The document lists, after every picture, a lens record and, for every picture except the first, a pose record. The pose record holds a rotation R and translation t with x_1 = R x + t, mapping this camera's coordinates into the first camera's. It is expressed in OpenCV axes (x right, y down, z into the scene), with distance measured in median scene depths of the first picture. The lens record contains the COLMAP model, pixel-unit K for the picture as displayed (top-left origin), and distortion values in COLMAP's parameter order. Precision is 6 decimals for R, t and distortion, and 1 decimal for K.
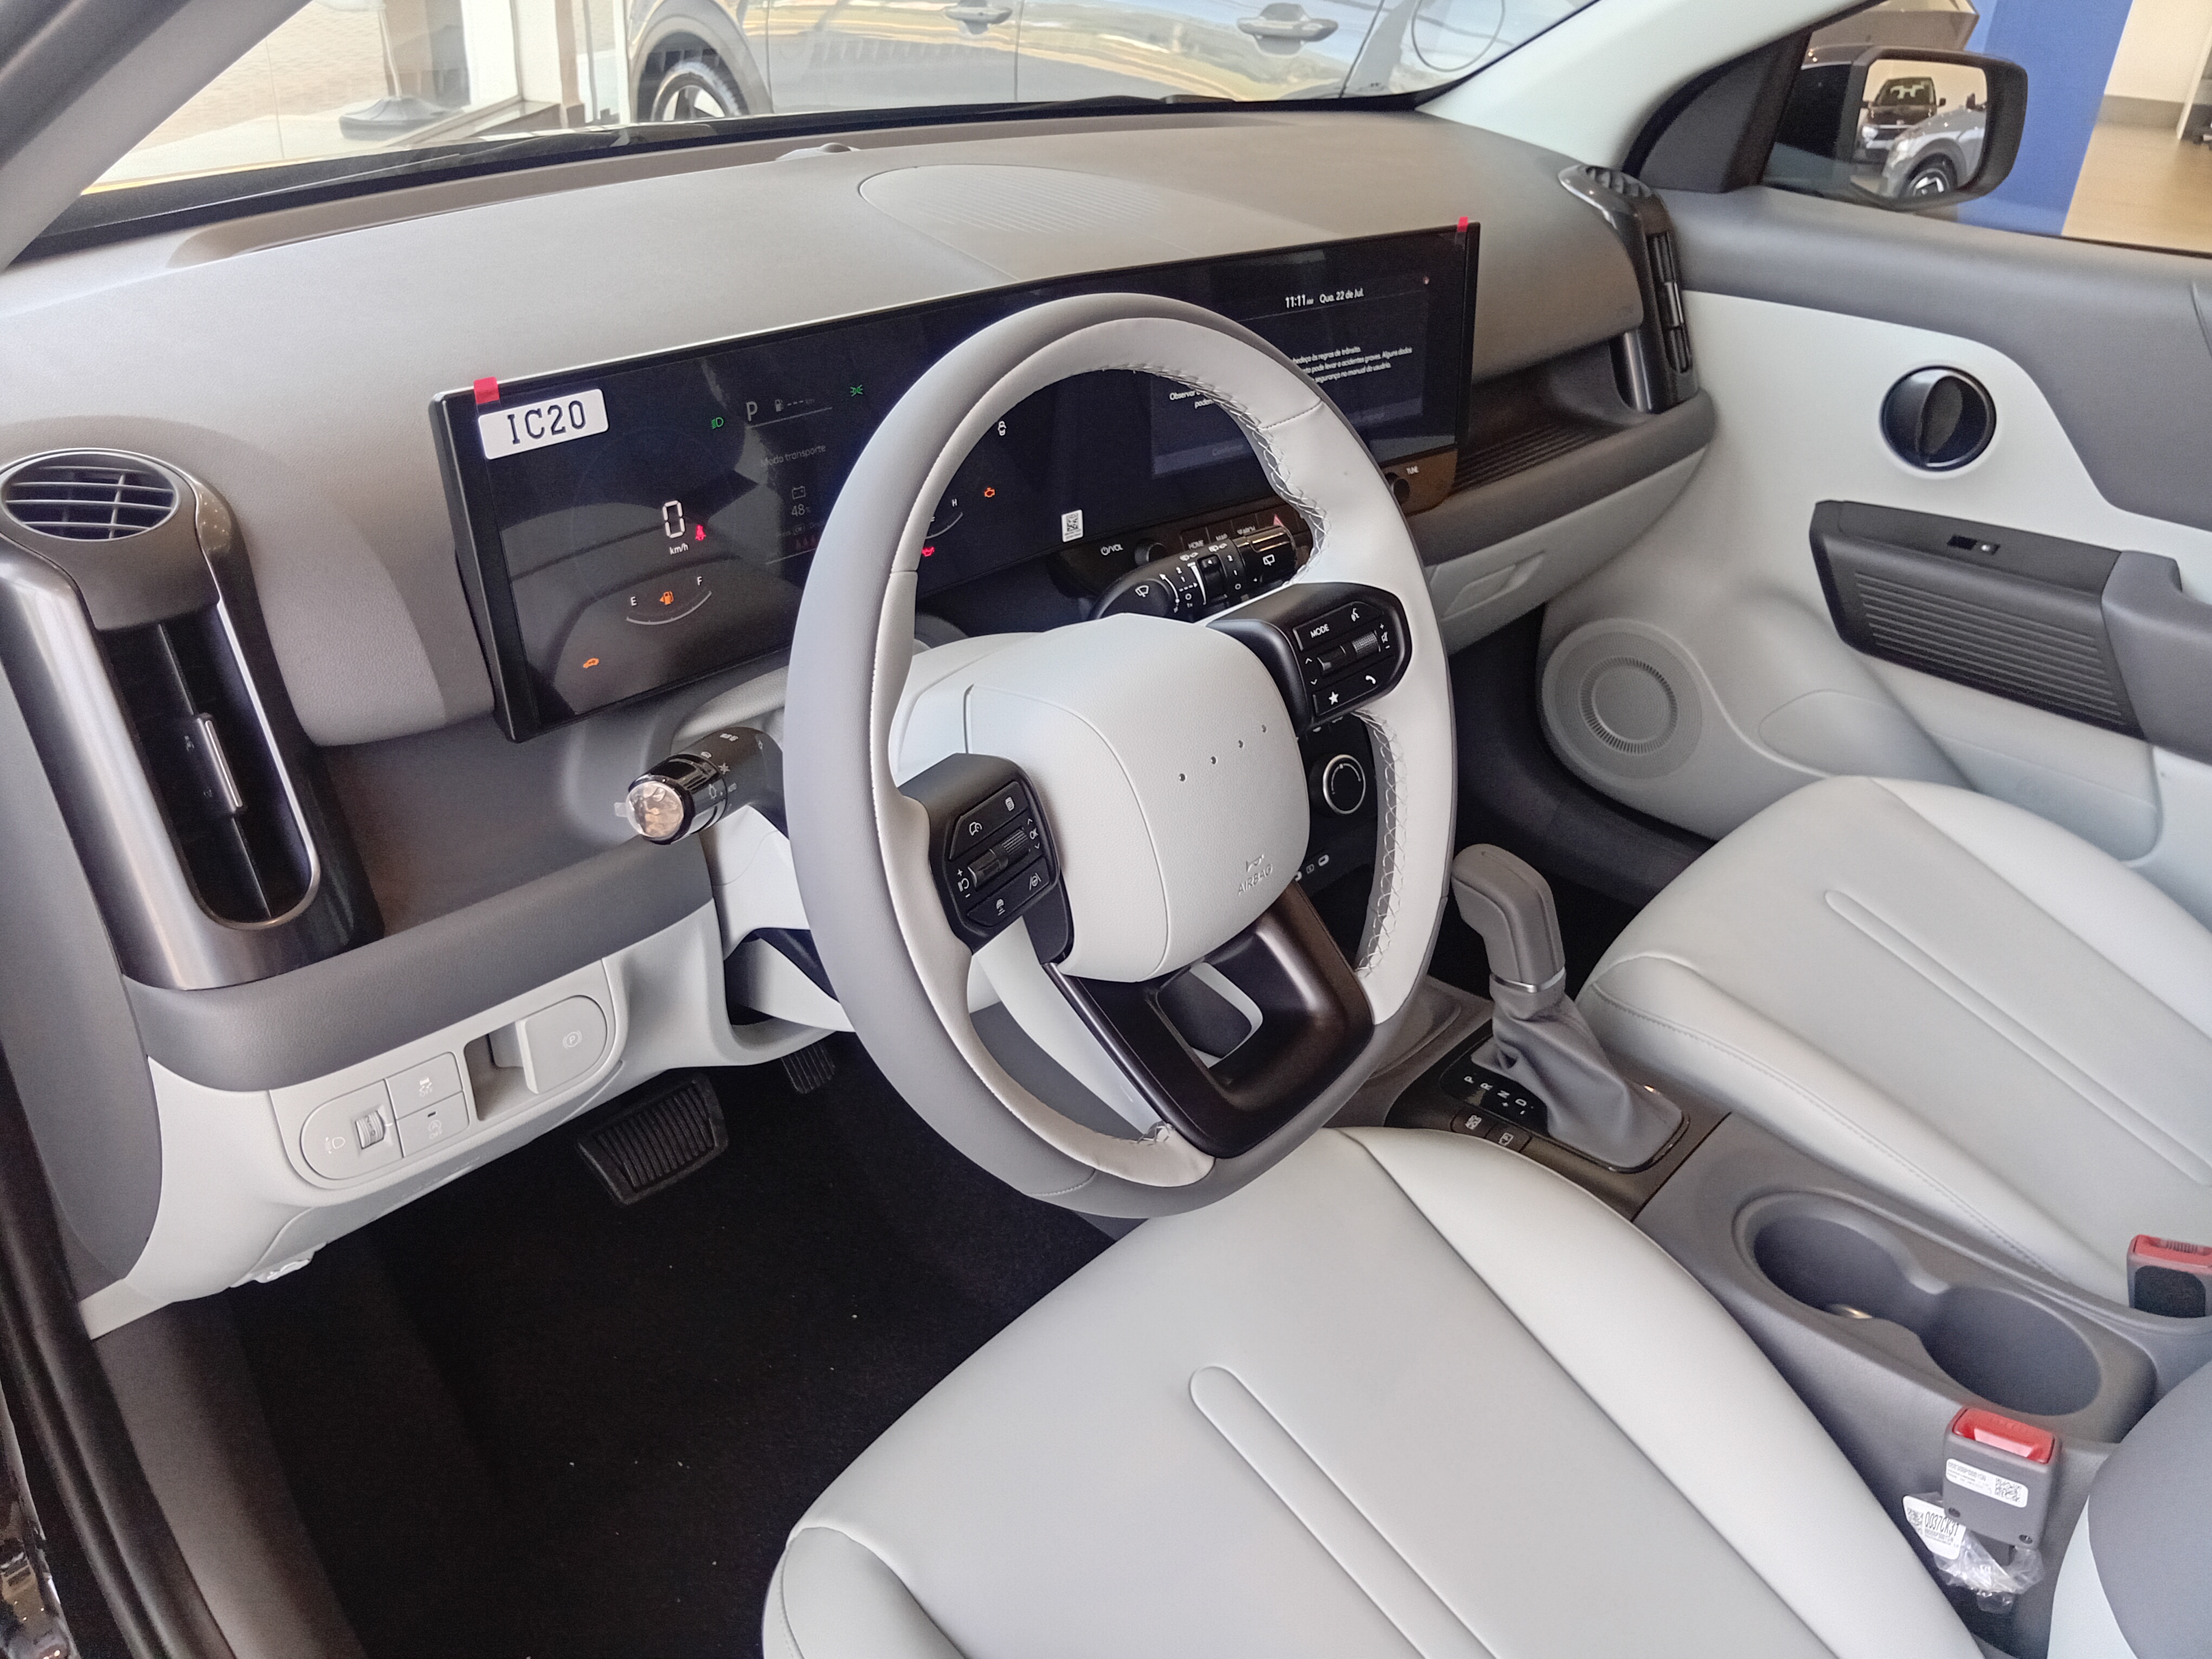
lens RADIAL K [[1678.4, 0, 1106.0], [0, 1678.4, 829.5], [0, 0, 1]] dist [0.003137, -0.047324]
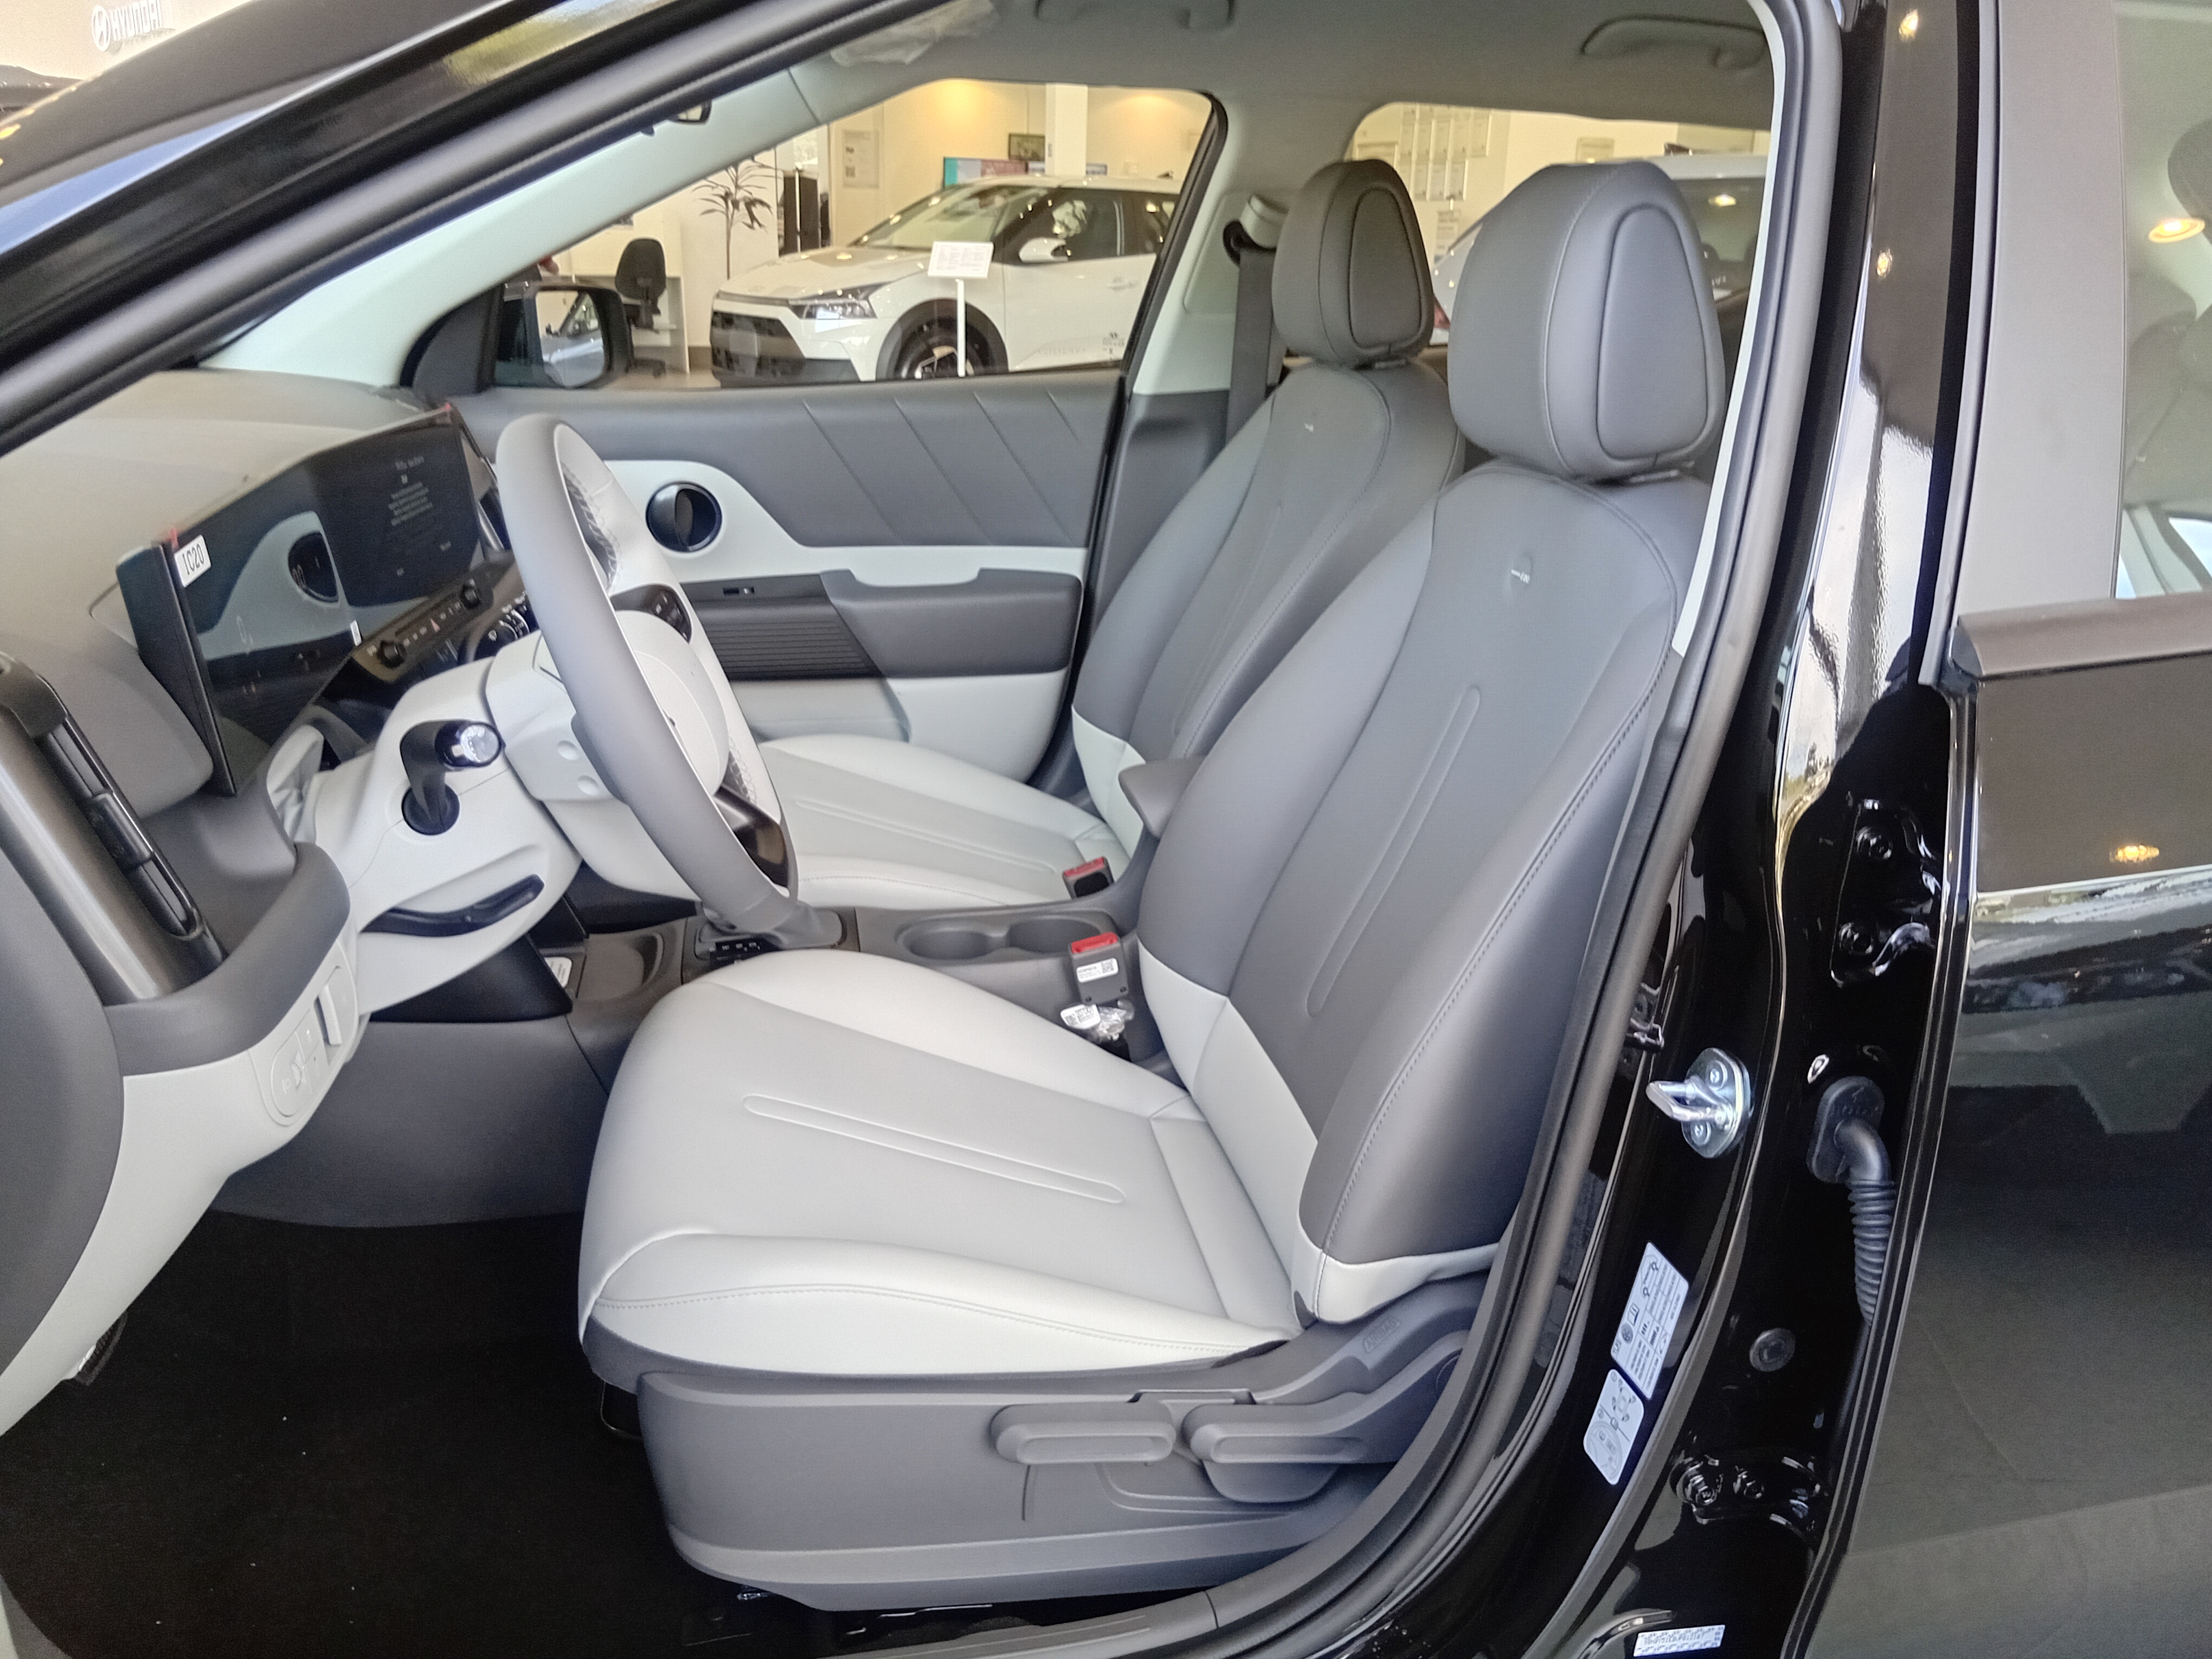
lens RADIAL K [[1678.4, 0, 1106.0], [0, 1678.4, 829.5], [0, 0, 1]] dist [0.003137, -0.047324]
pose [[0.605666, -0.294130, 0.739362, -0.481290], [0.397338, 0.916833, 0.039241, 0.103107], [-0.689414, 0.270010, 0.672163, -0.192368]]
